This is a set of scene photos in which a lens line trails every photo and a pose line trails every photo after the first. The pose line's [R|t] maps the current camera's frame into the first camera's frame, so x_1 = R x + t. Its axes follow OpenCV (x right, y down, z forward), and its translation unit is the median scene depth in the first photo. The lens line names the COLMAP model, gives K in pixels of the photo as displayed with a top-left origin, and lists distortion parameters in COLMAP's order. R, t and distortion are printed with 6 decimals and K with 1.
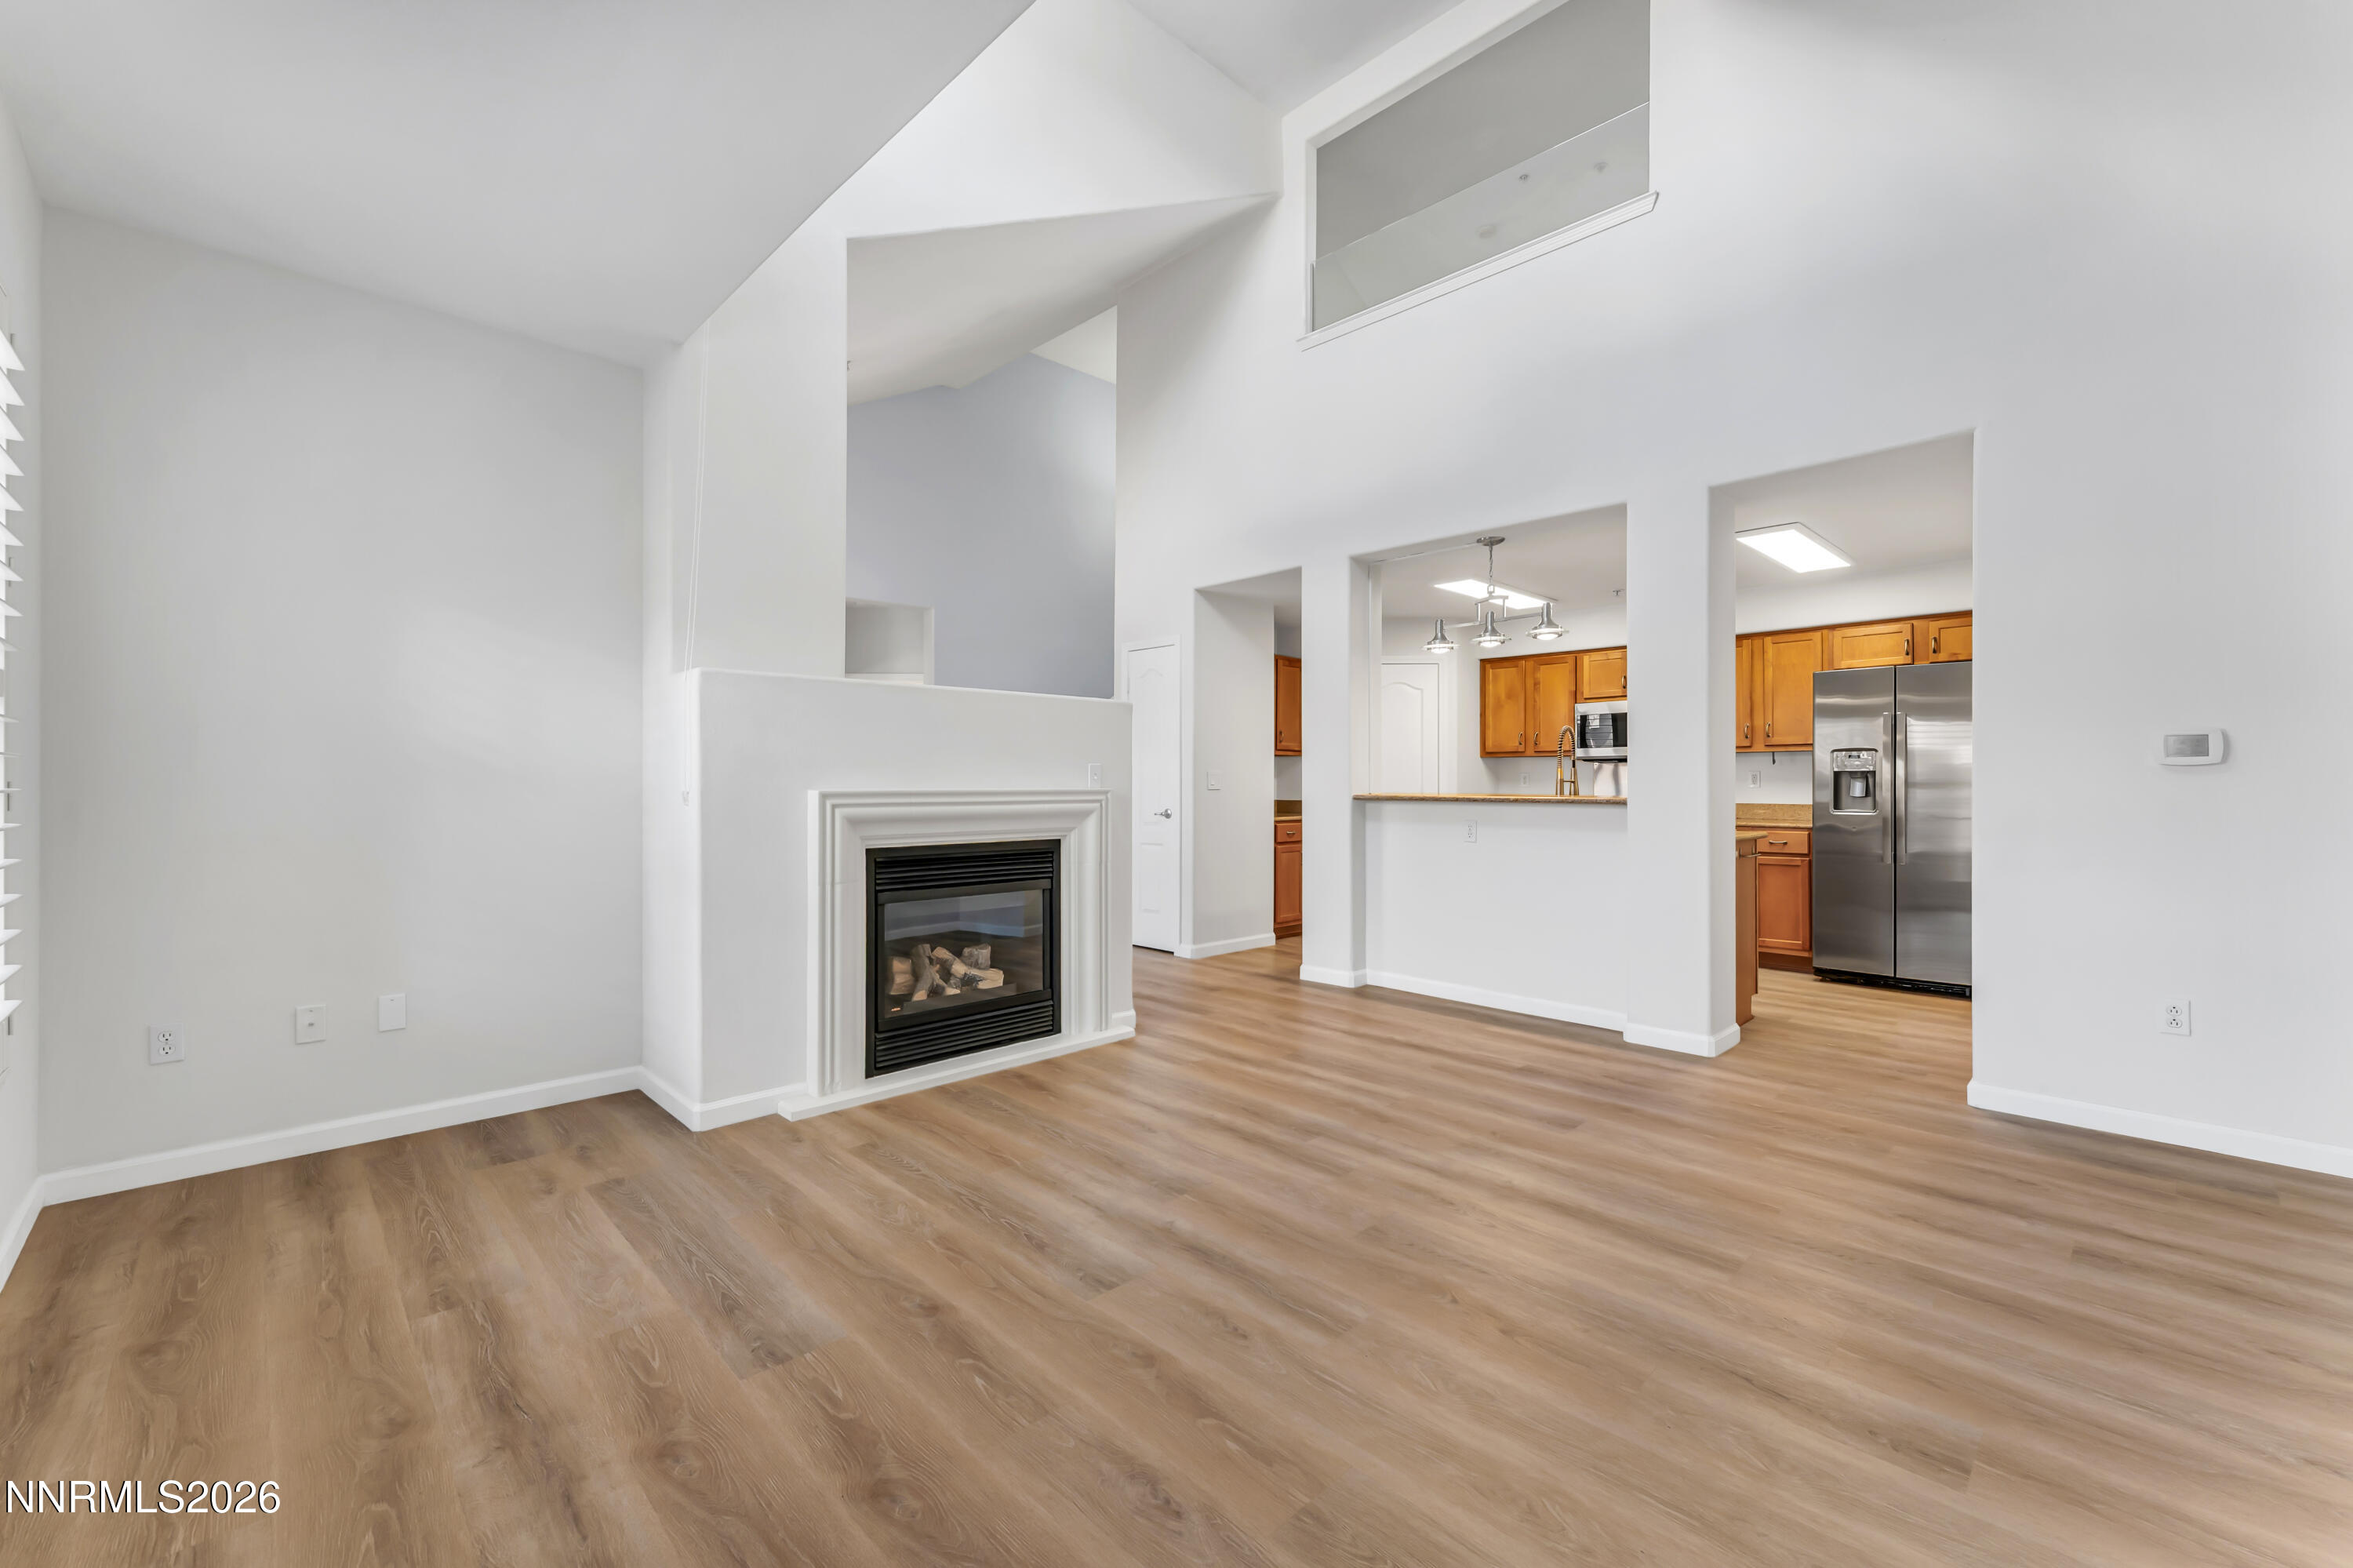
lens RADIAL K [[961.9, 0, 1167.0], [0, 961.9, 785.1], [0, 0, 1]] dist [-0.000363, -0.000053]
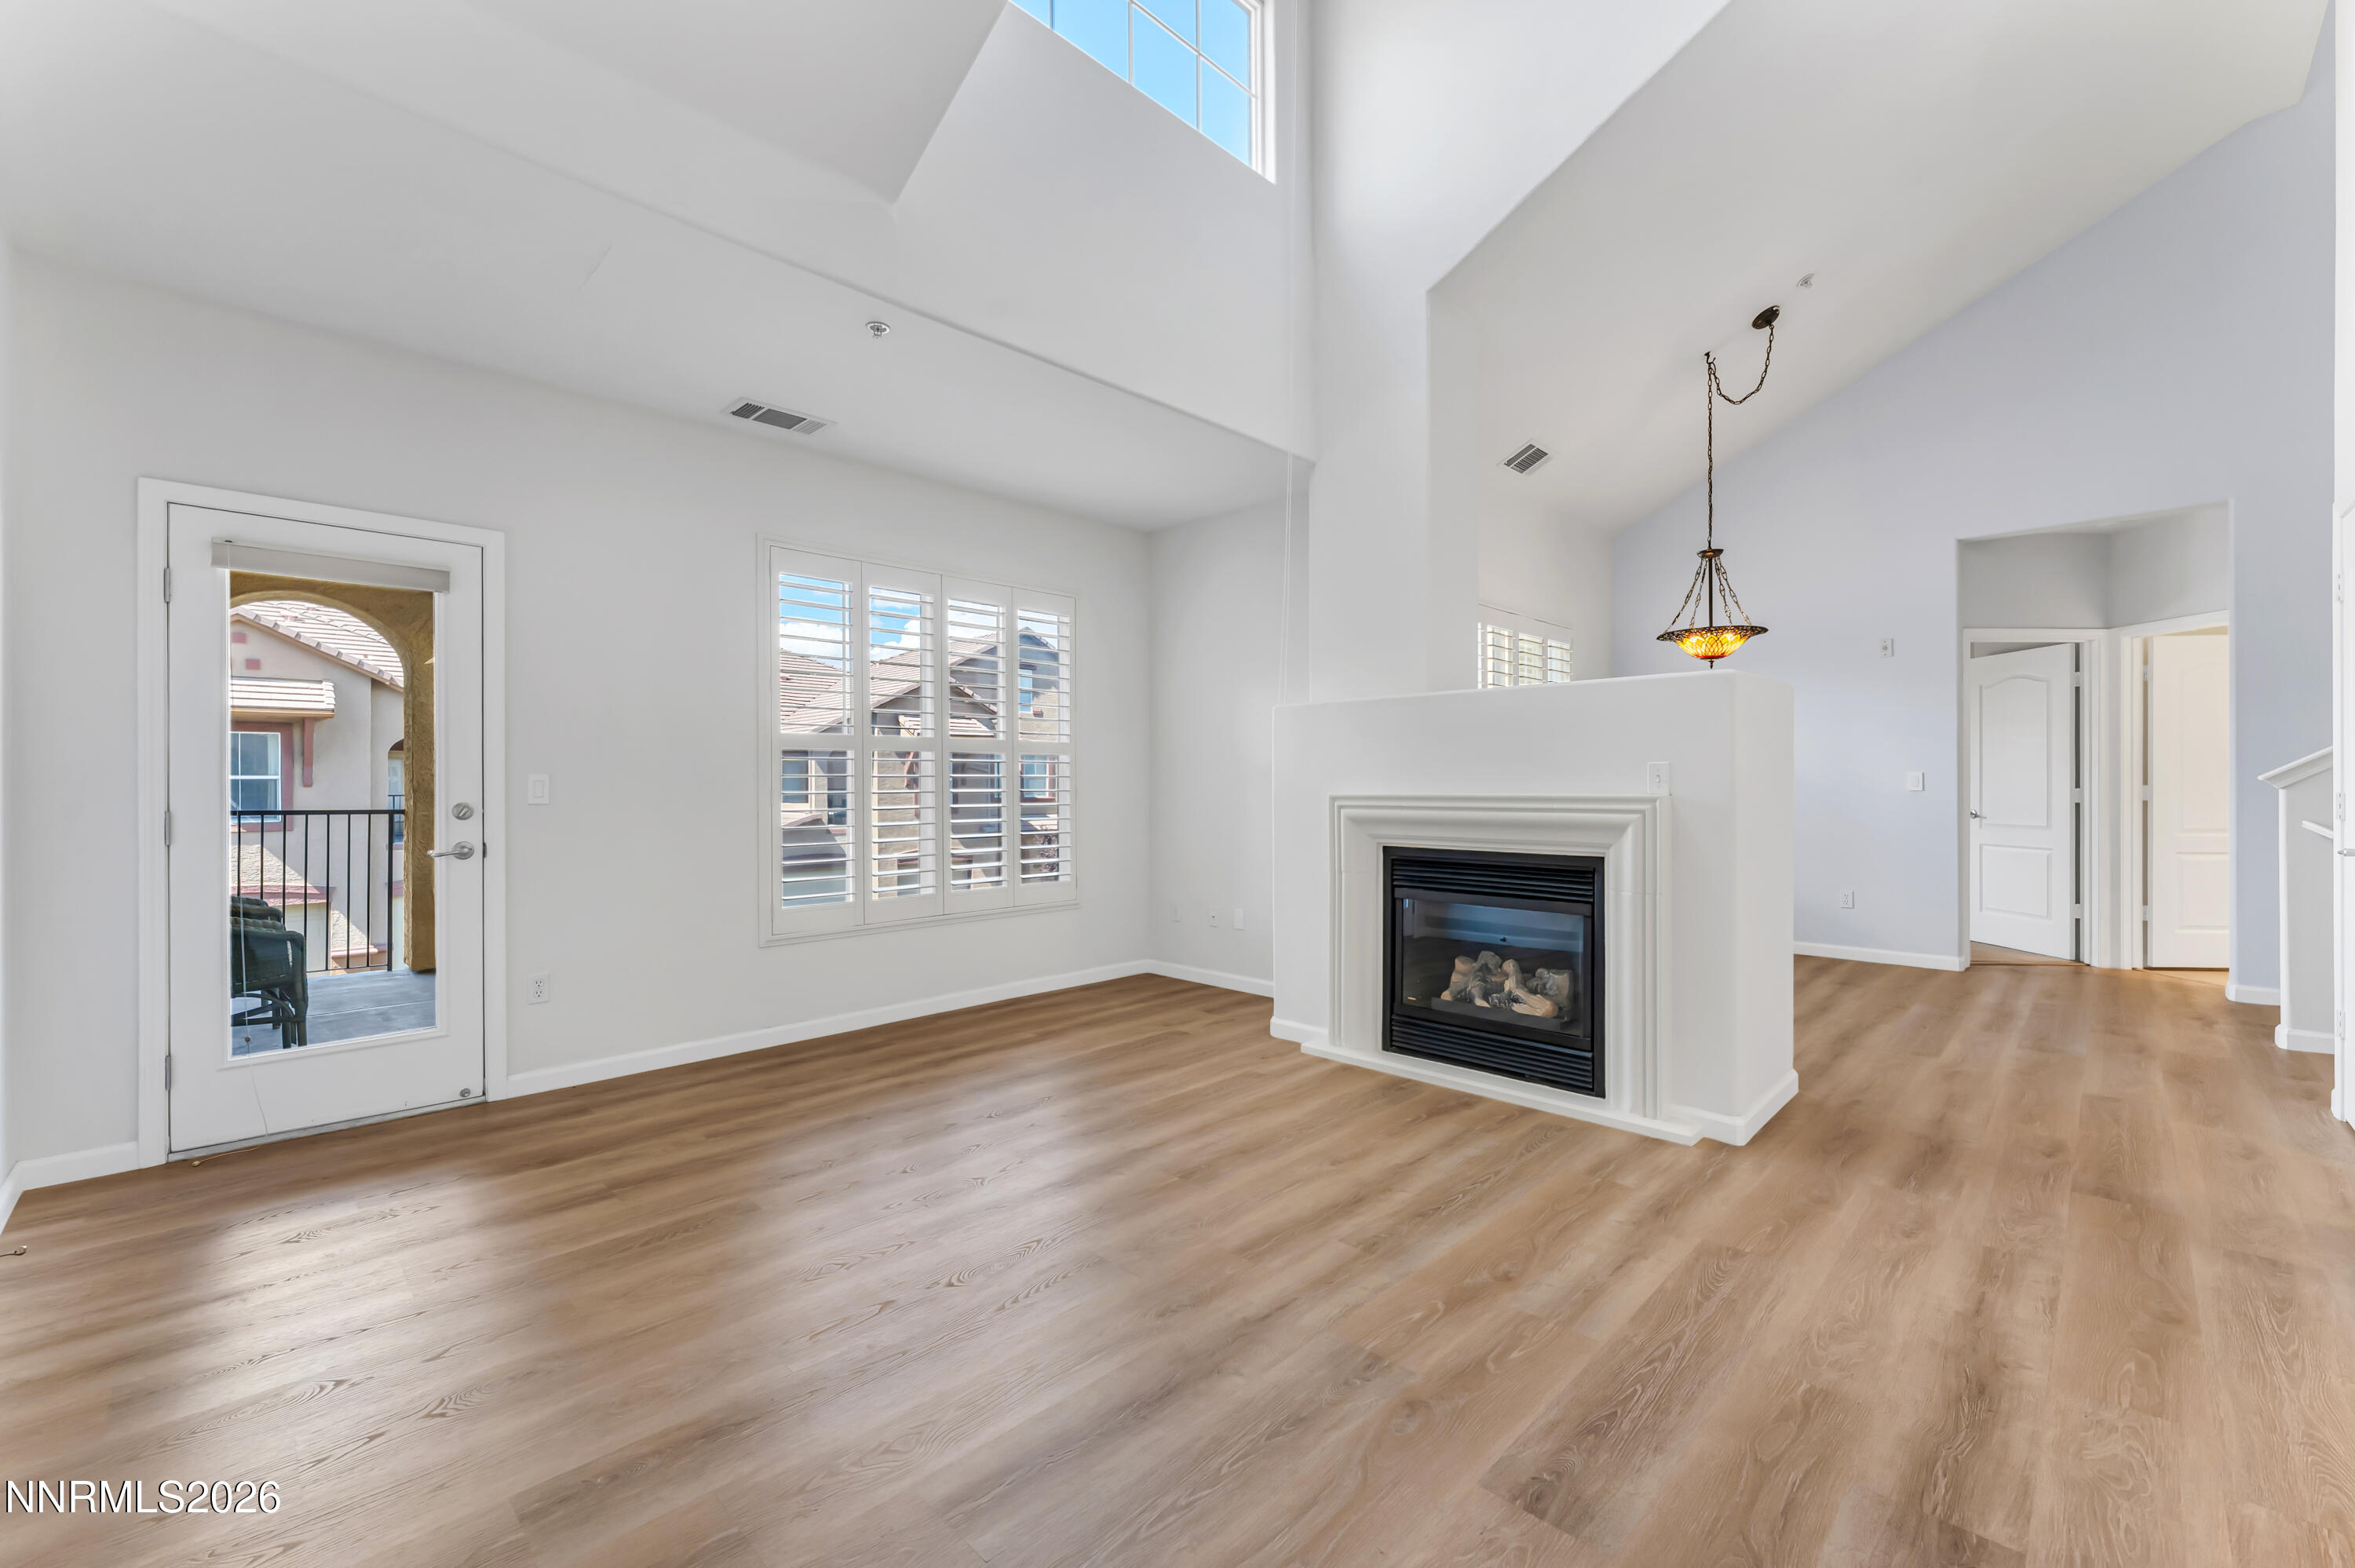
lens RADIAL K [[962.5, 0, 1168.0], [0, 962.5, 785.1], [0, 0, 1]] dist [-0.000363, -0.000053]
pose [[0.017758, -0.000510, -0.999842, 0.908954], [-0.000723, 1.000000, -0.000522, -0.004898], [0.999842, 0.000732, 0.017757, 0.820881]]
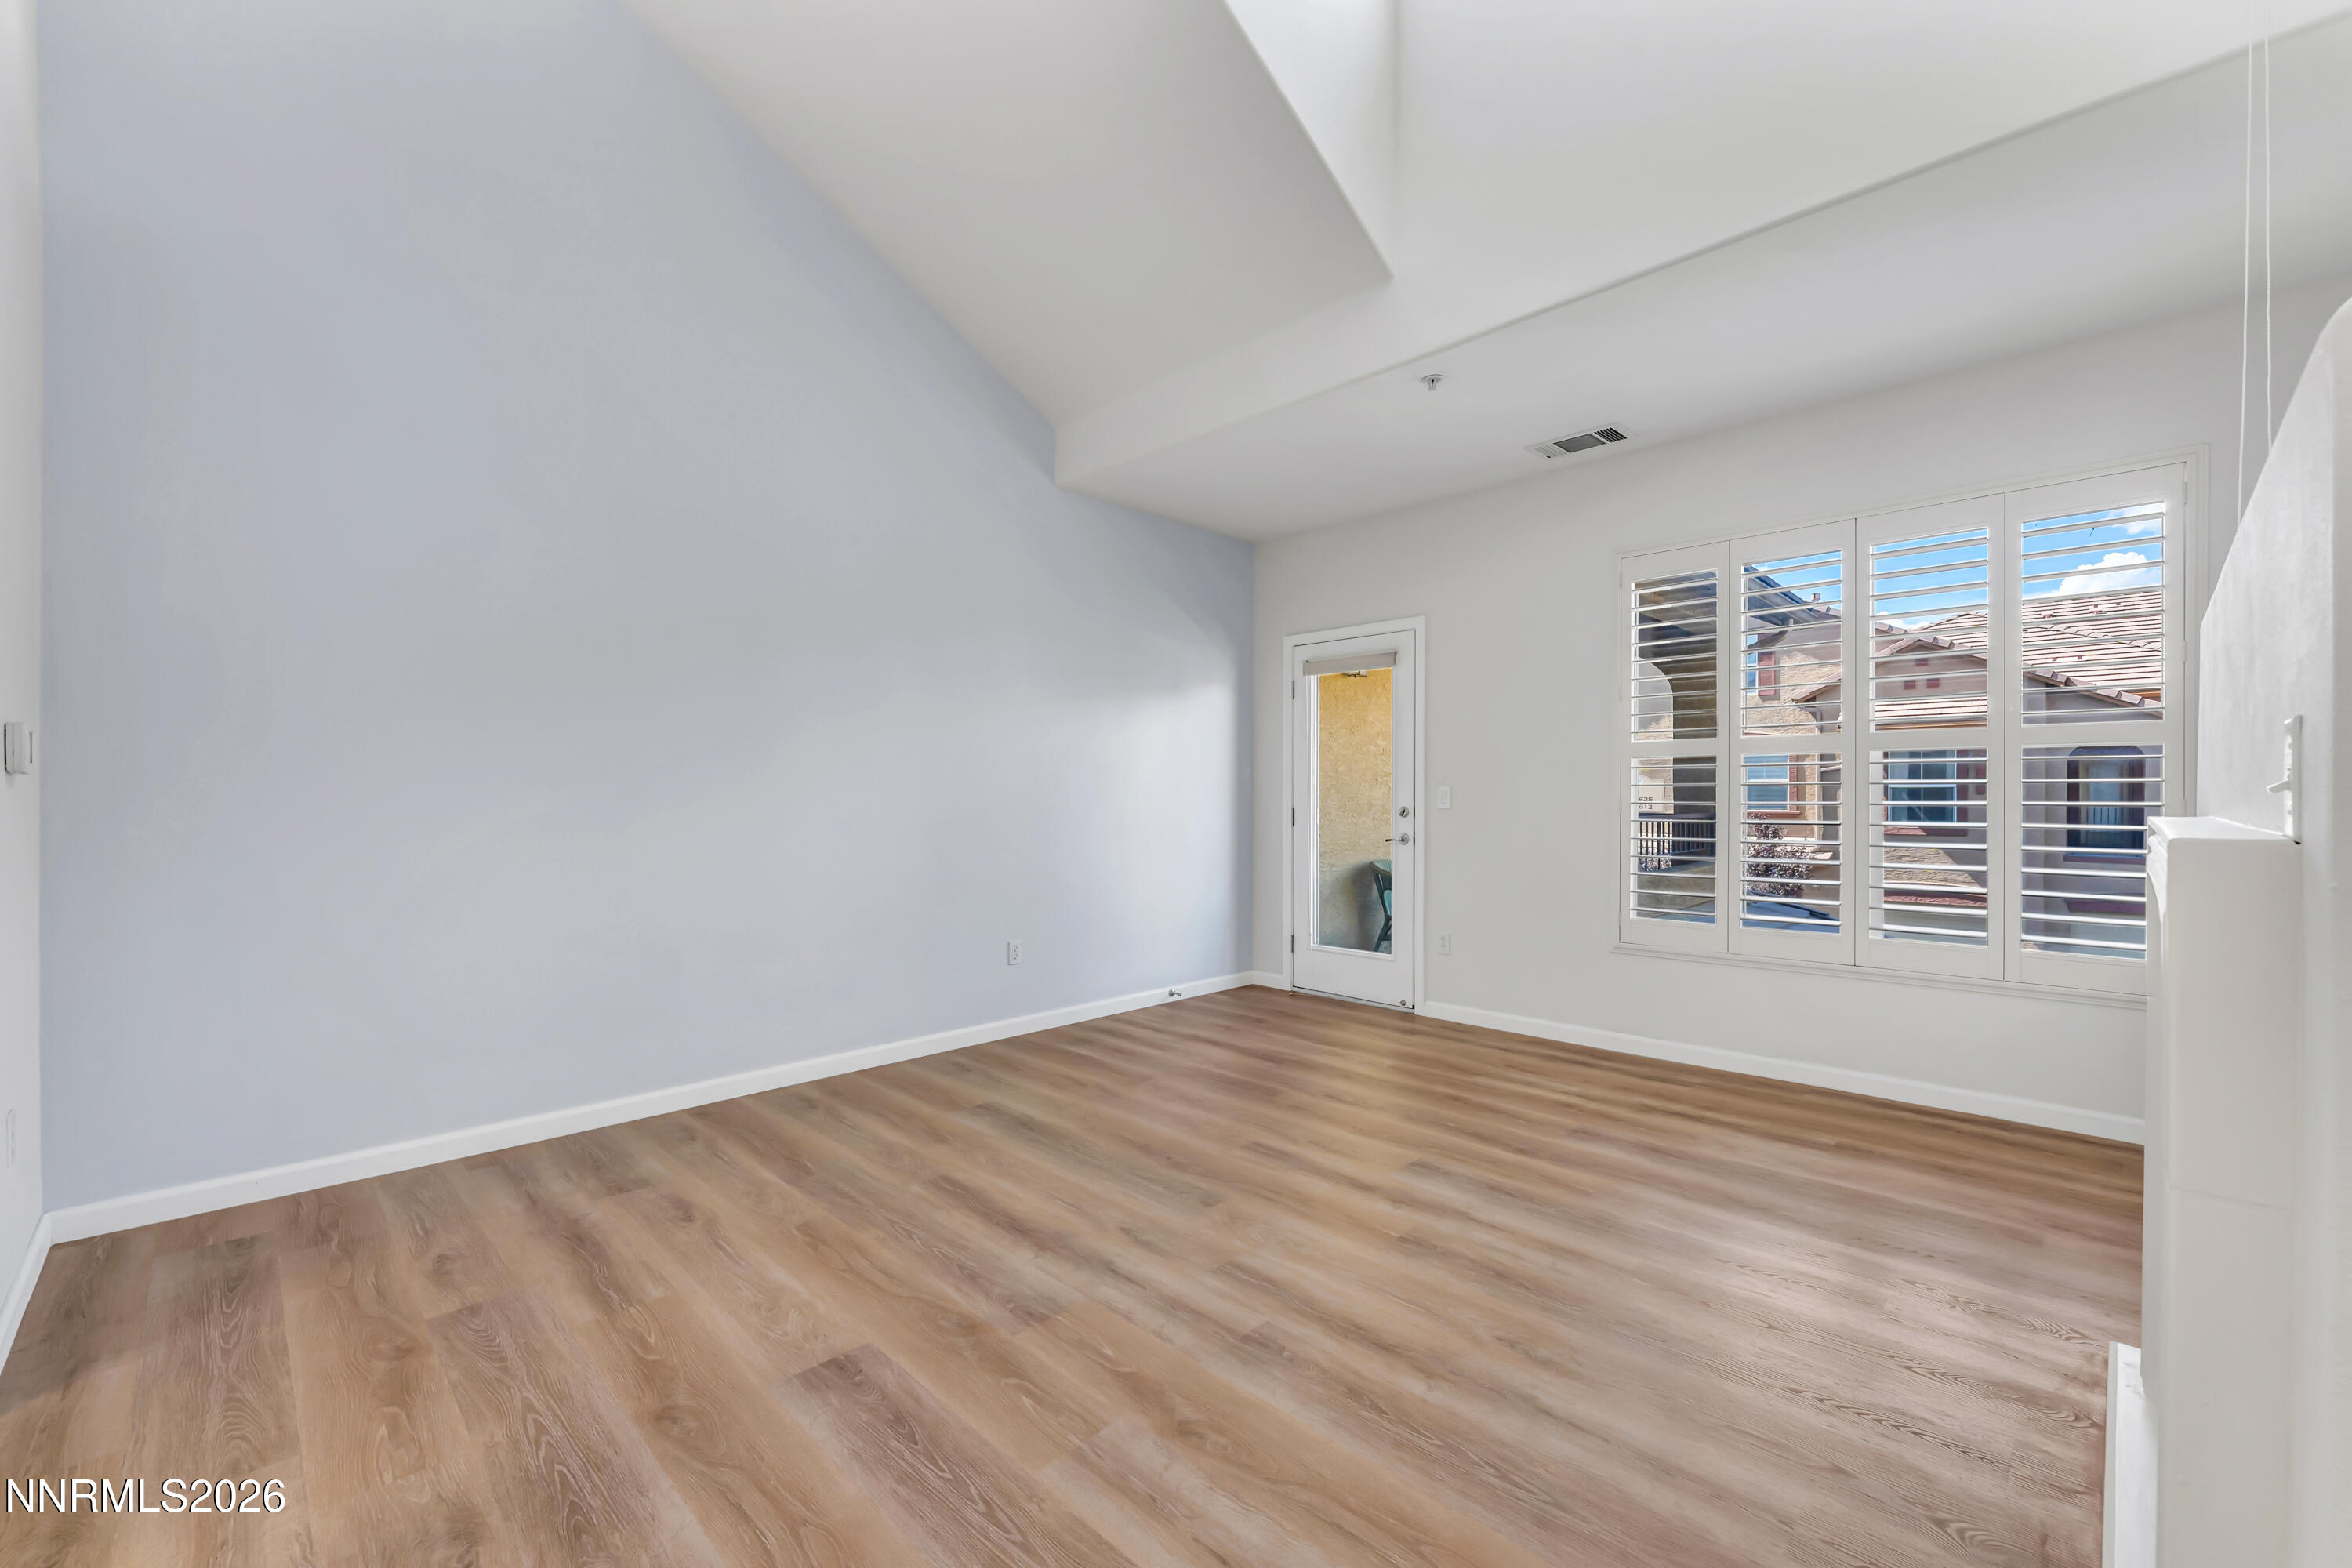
lens RADIAL K [[944.6, 0, 1161.8], [0, 944.6, 793.7], [0, 0, 1]] dist [0.000819, 0.000043]
pose [[-0.999885, -0.000048, -0.015146, 0.223395], [-0.000063, 1.000000, 0.000956, -0.007423], [0.015146, 0.000956, -0.999885, 1.625728]]
